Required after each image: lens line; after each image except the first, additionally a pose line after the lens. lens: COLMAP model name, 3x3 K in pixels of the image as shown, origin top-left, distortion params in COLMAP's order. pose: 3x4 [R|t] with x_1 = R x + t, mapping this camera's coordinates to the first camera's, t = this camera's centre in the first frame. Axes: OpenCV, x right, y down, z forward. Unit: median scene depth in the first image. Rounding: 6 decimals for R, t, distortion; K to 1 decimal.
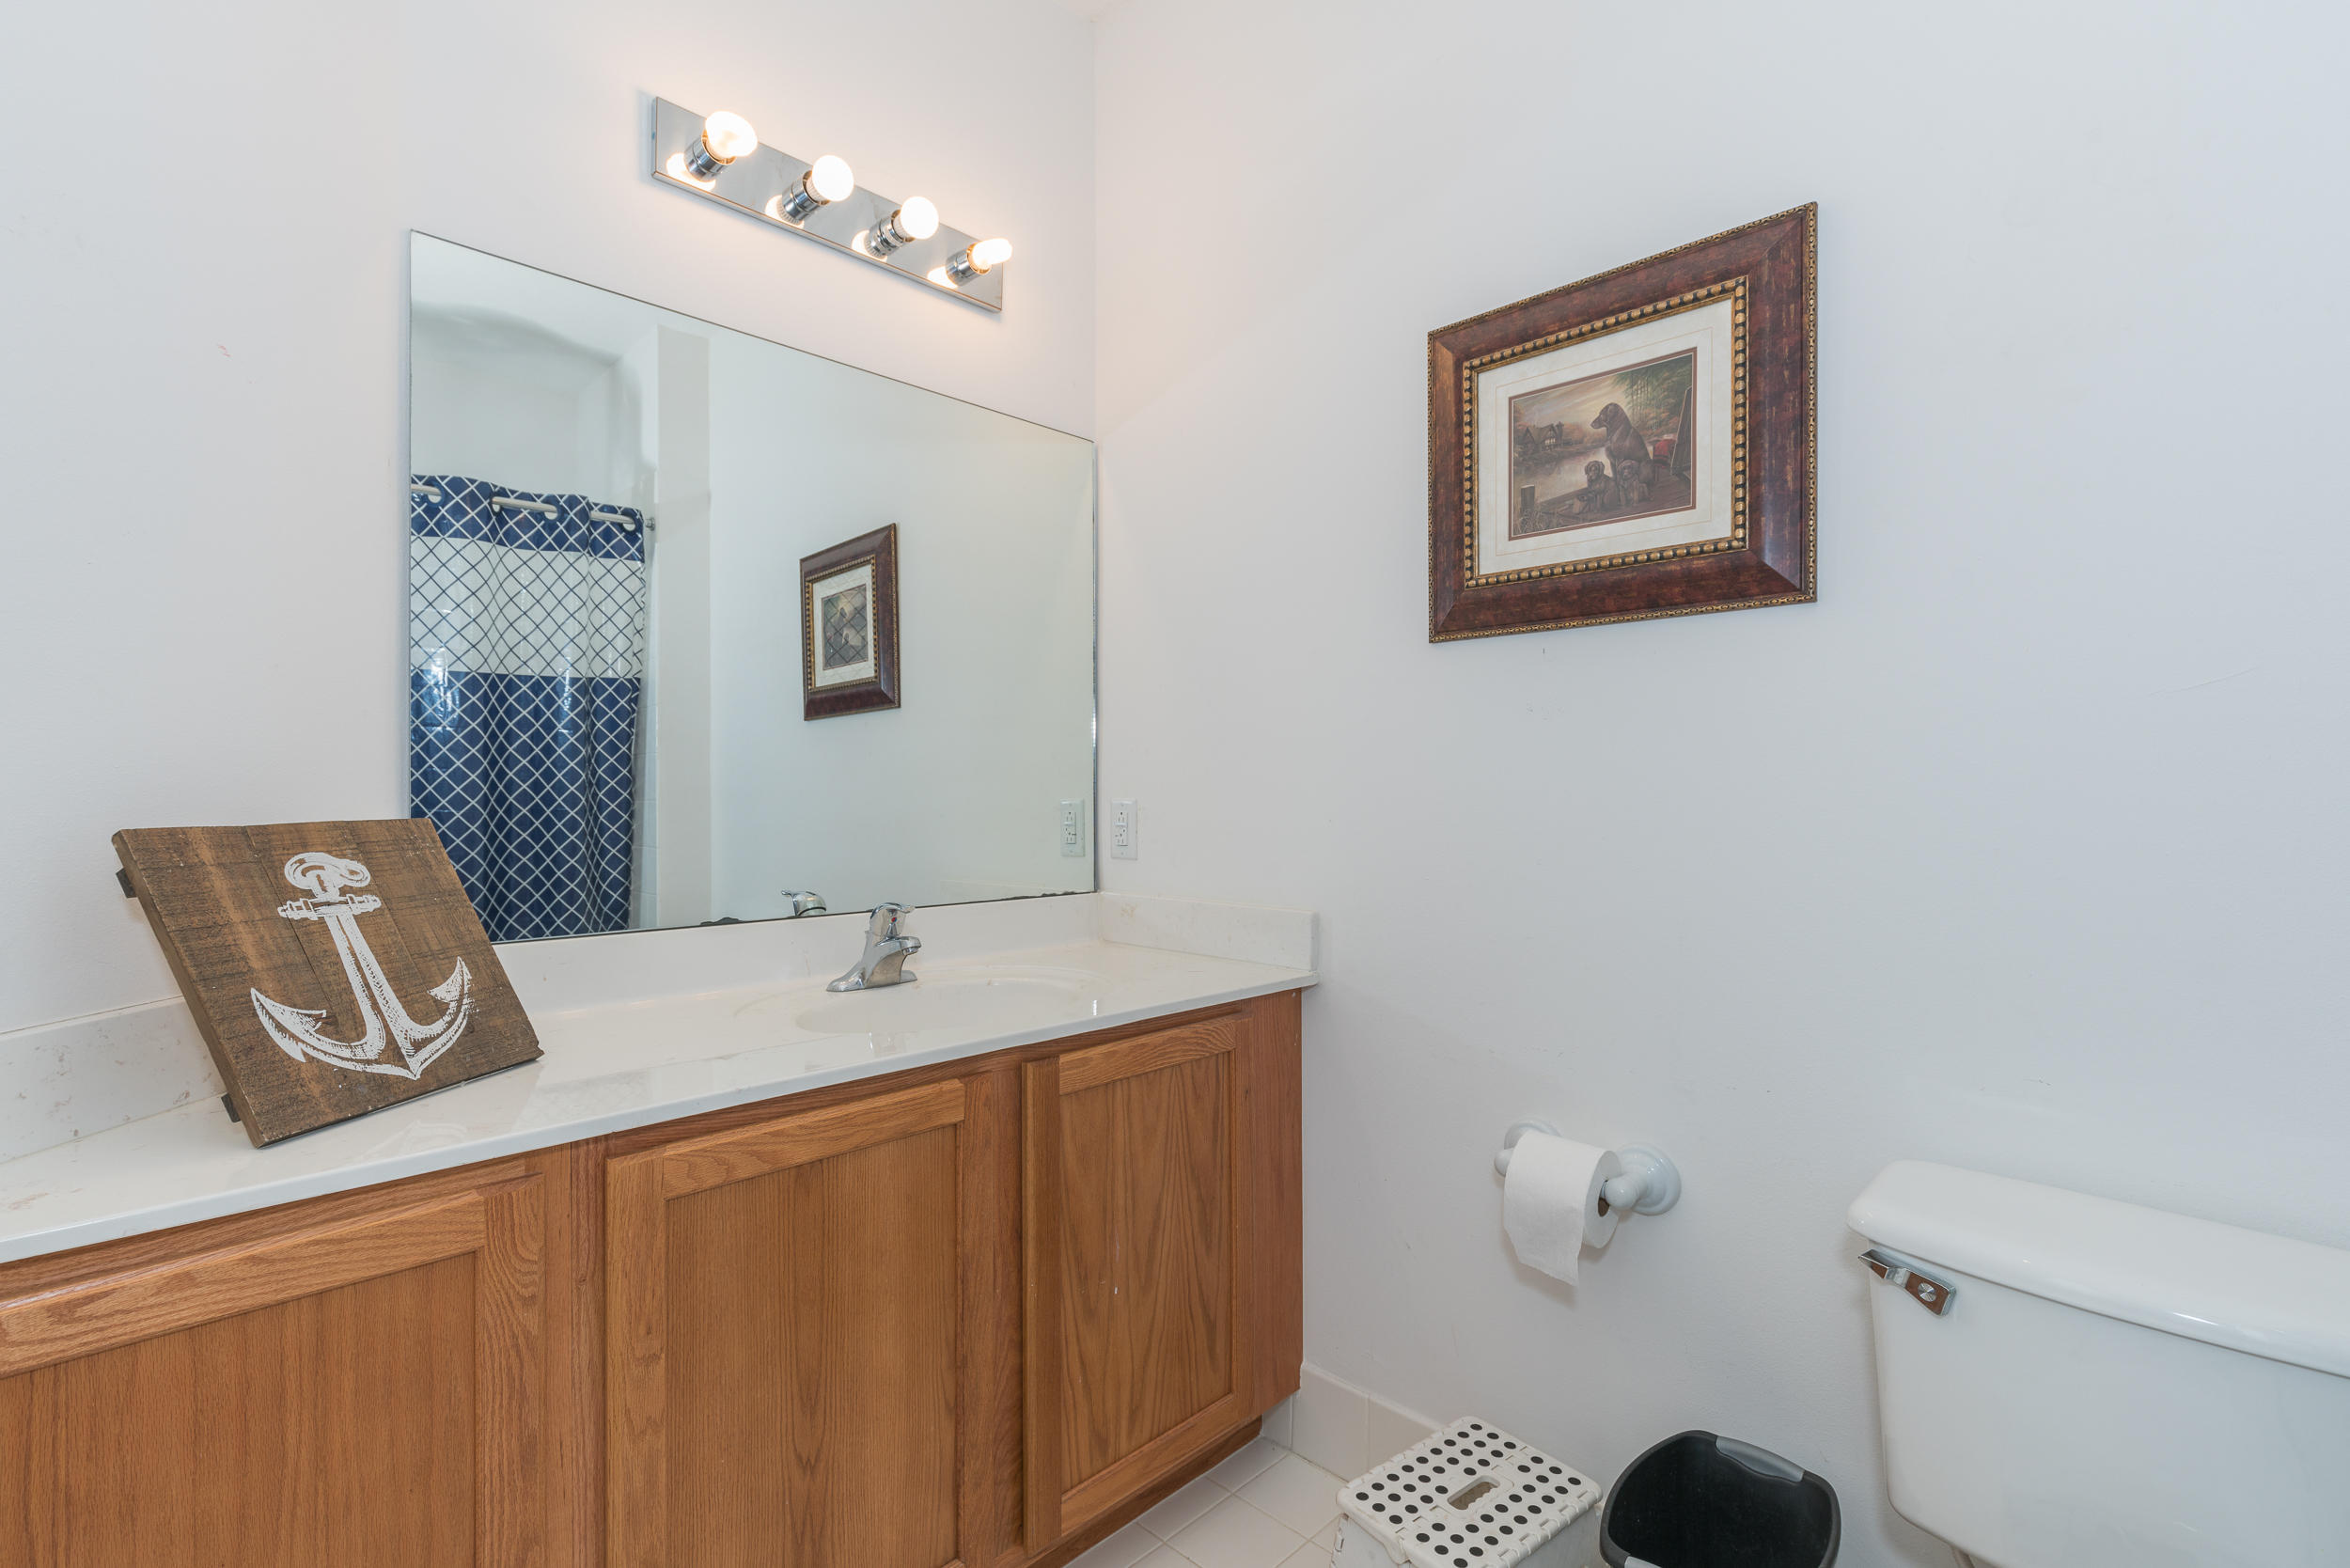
lens RADIAL K [[1072.5, 0, 1176.3], [0, 1072.5, 805.5], [0, 0, 1]] dist [0.006055, -0.002439]
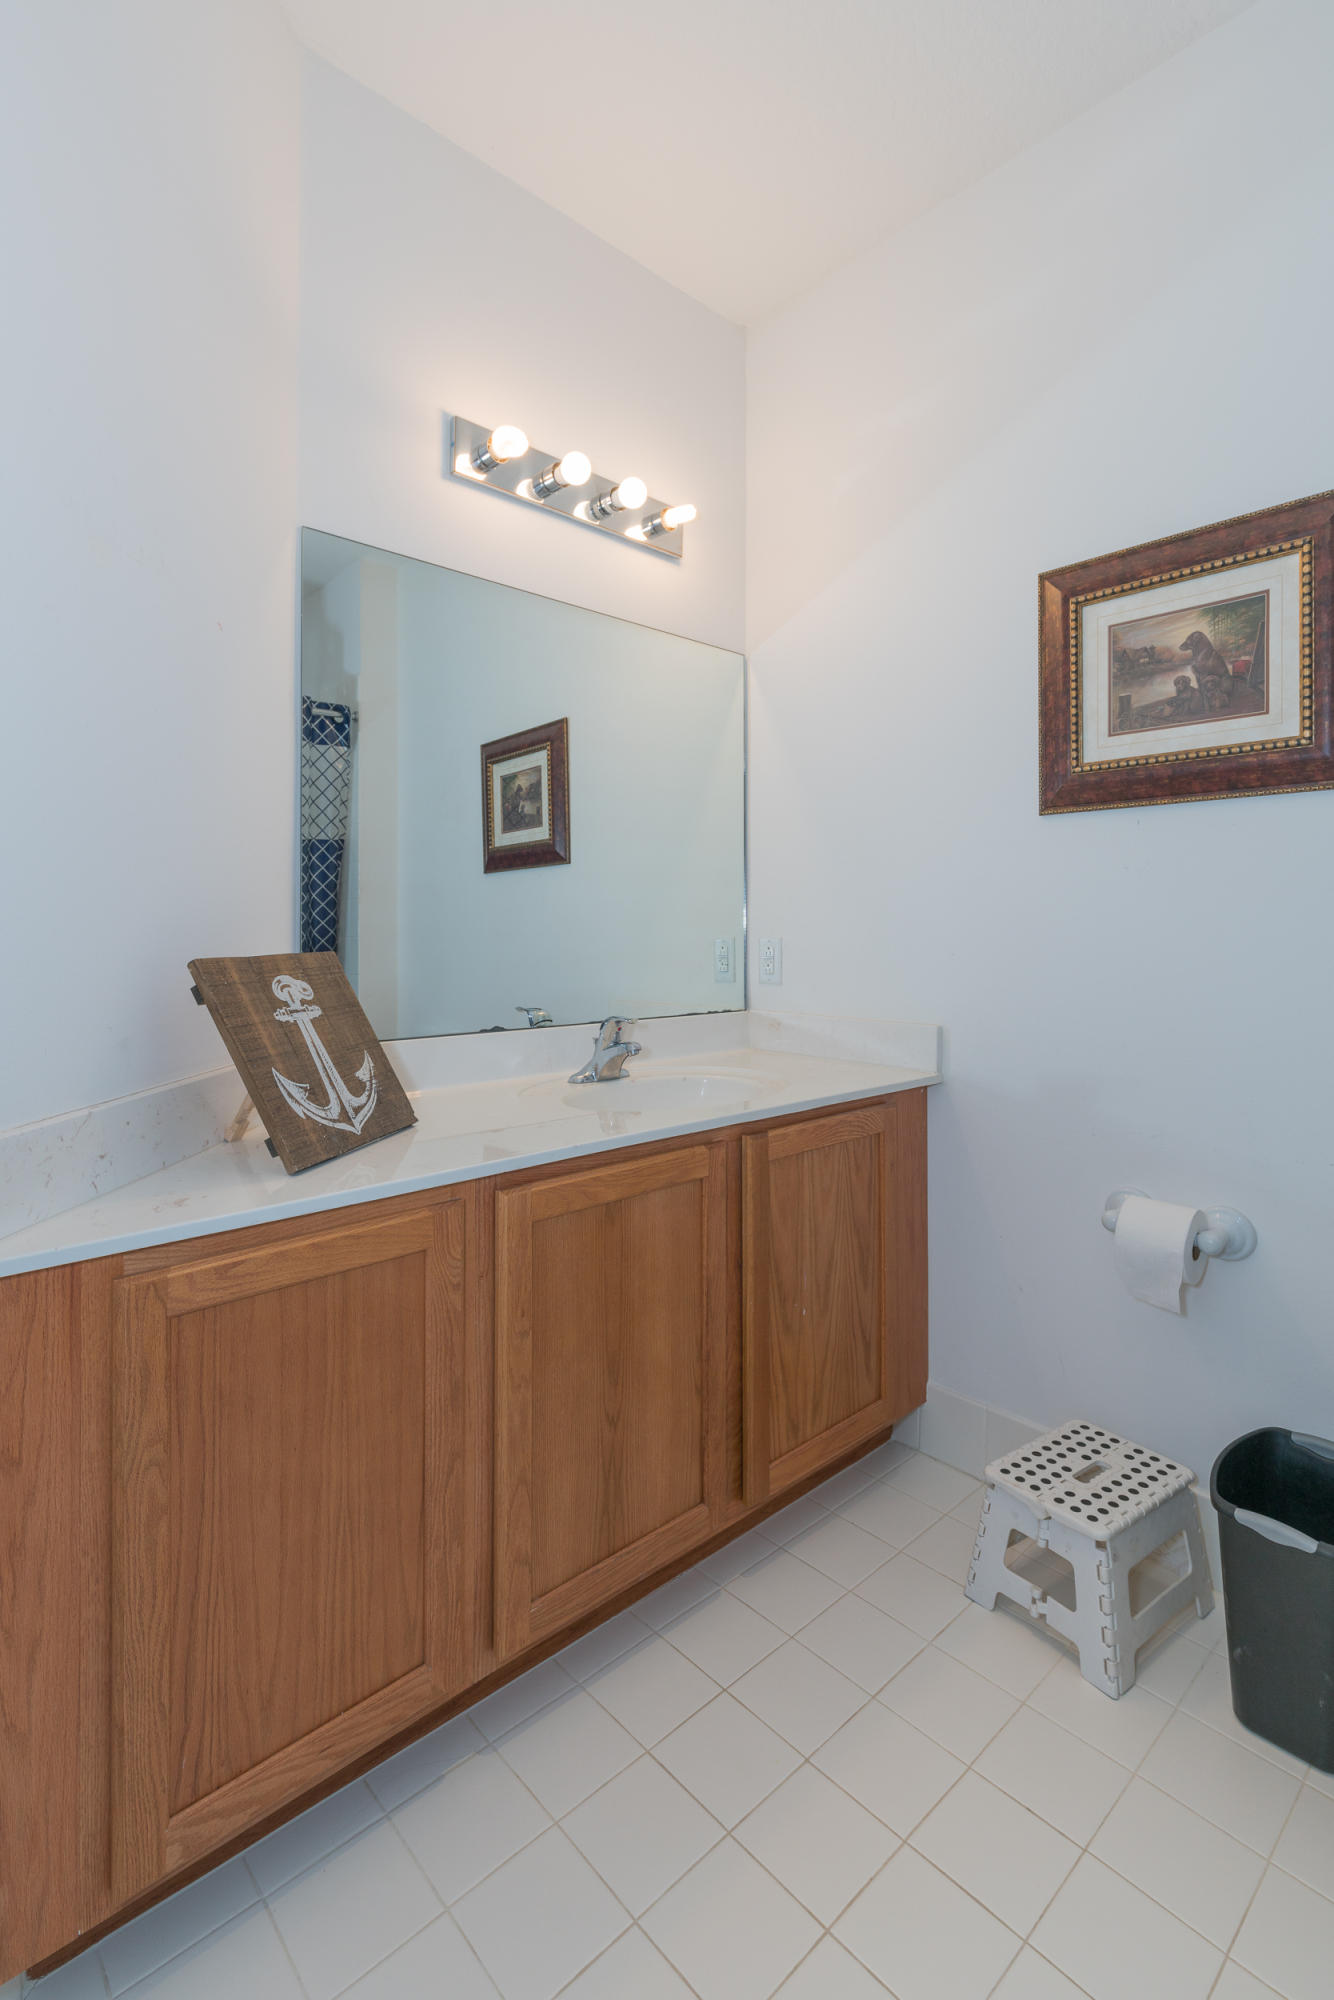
lens RADIAL K [[912.8, 0, 675.9], [0, 912.8, 933.8], [0, 0, 1]] dist [0.006055, -0.002439]
pose [[0.998011, 0.000316, -0.063034, -0.150931], [-0.000777, 0.999973, -0.007282, -0.002417], [0.063030, 0.007317, 0.997985, -0.135267]]
